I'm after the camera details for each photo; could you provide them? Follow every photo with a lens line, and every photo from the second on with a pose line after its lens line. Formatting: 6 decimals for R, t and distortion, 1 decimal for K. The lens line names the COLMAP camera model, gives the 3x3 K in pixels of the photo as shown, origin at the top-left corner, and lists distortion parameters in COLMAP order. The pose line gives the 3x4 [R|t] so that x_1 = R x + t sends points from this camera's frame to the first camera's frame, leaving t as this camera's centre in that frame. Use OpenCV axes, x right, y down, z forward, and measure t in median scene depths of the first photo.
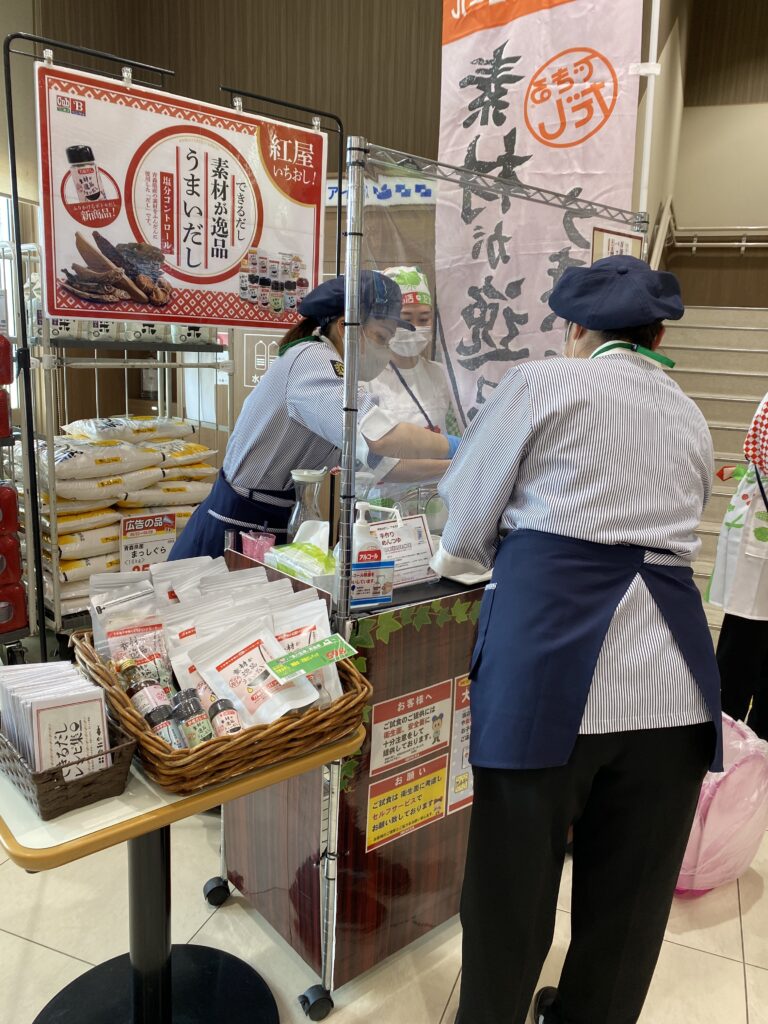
lens RADIAL K [[839.5, 0, 384.0], [0, 839.5, 512.0], [0, 0, 1]] dist [0.008179, -0.001426]
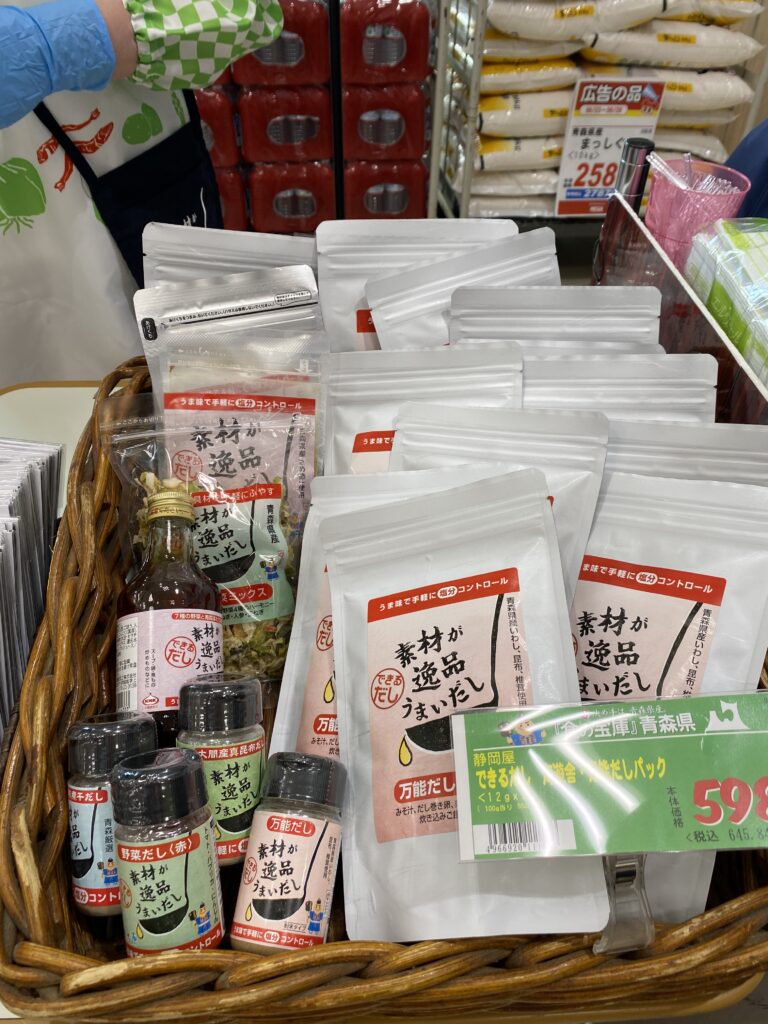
lens RADIAL K [[839.5, 0, 384.0], [0, 839.5, 512.0], [0, 0, 1]] dist [0.008179, -0.001426]
pose [[0.813756, 0.367443, -0.450318, -0.025561], [-0.119744, 0.864170, 0.488745, -0.003149], [0.568738, -0.343797, 0.747222, 0.328488]]
